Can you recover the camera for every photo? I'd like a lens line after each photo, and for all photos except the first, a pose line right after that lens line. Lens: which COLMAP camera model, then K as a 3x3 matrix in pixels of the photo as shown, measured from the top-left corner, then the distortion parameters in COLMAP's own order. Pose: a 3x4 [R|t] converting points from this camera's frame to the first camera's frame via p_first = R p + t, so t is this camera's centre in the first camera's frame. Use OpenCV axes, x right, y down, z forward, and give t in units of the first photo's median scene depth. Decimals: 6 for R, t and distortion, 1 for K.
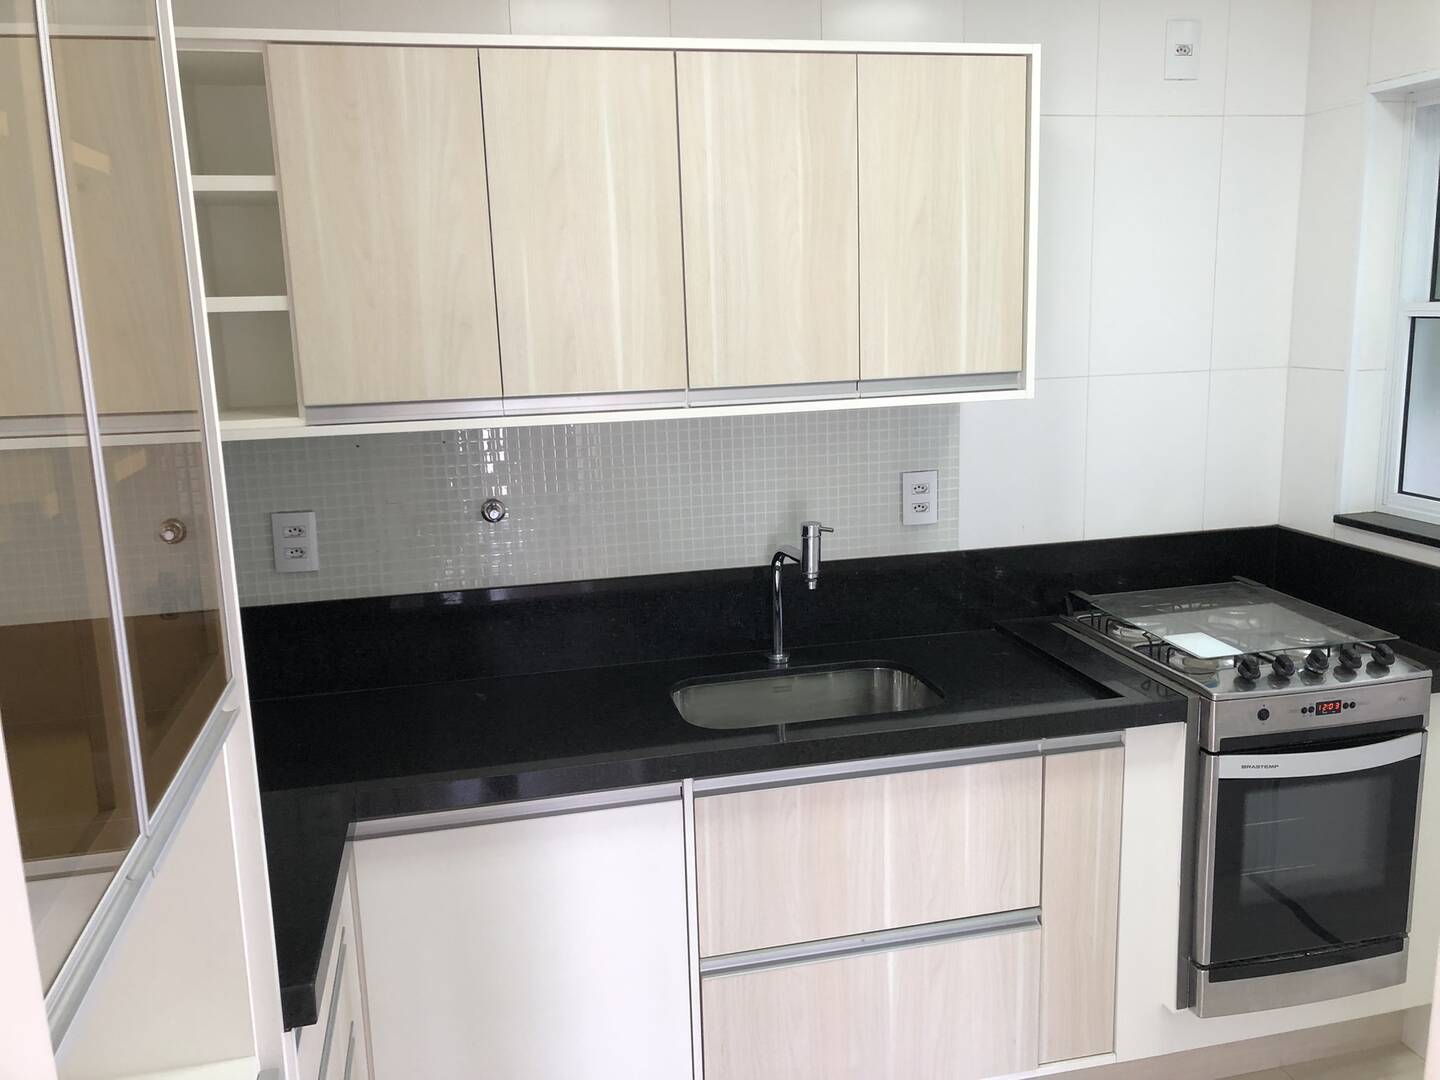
lens RADIAL K [[1183.5, 0, 725.3], [0, 1183.5, 536.9], [0, 0, 1]] dist [0.030932, -0.036254]
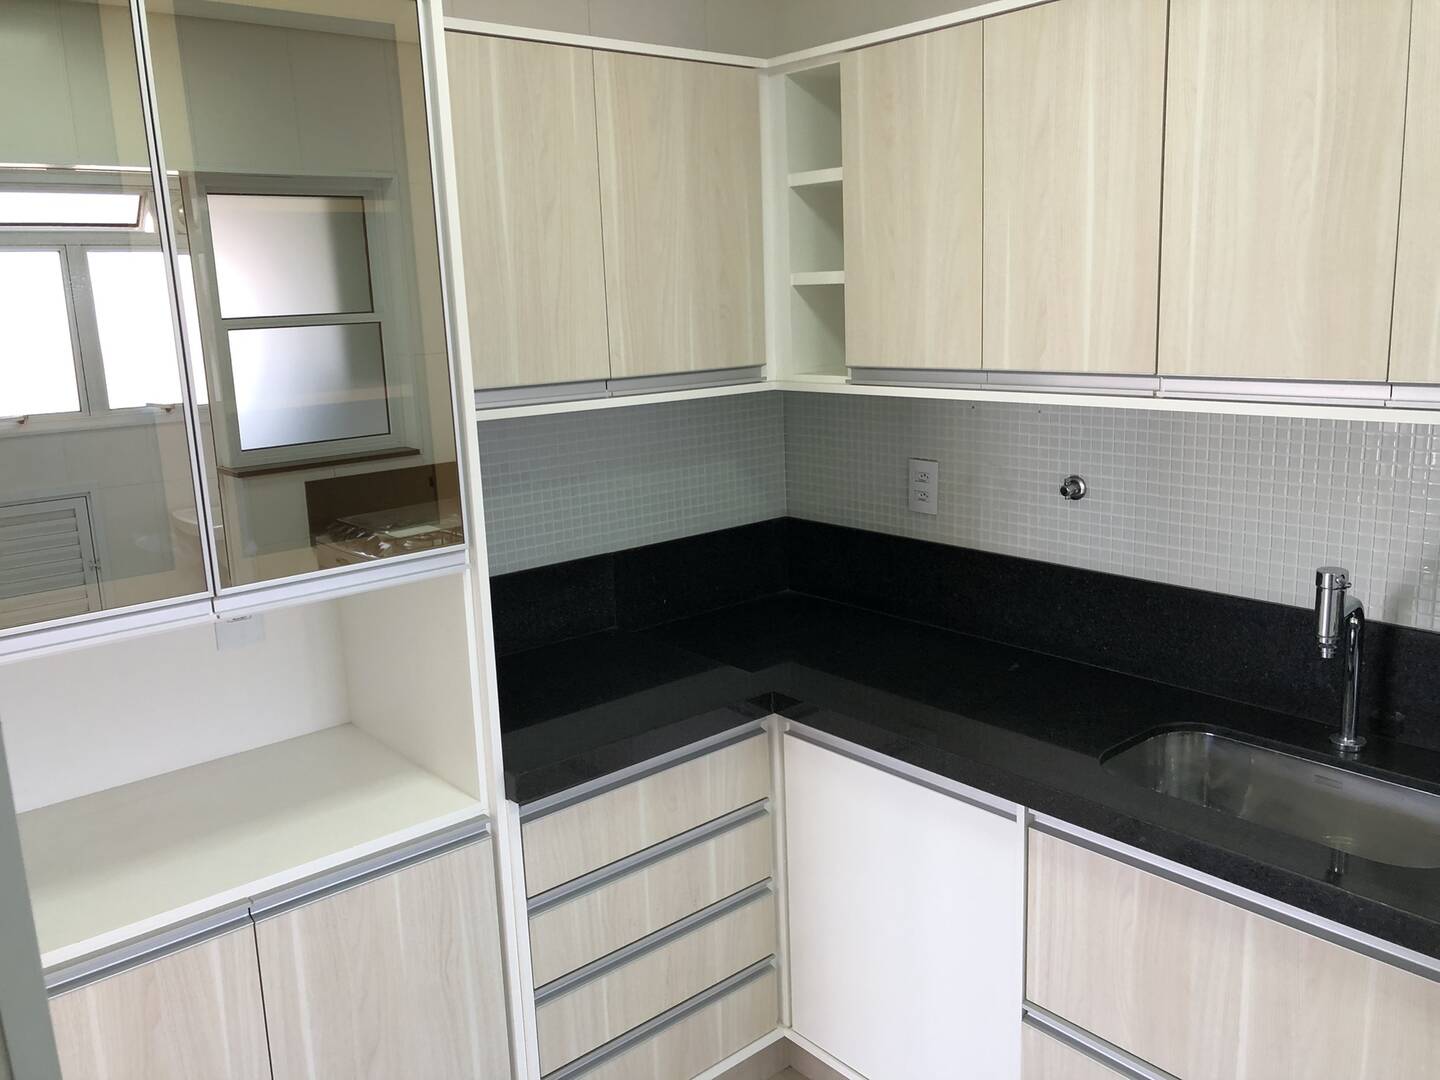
lens RADIAL K [[1183.5, 0, 727.6], [0, 1183.5, 546.2], [0, 0, 1]] dist [0.030932, -0.036254]
pose [[0.450031, 0.202830, -0.869673, 0.599193], [-0.150750, 0.977143, 0.149886, -0.088740], [0.880197, 0.063650, 0.470322, 0.342338]]
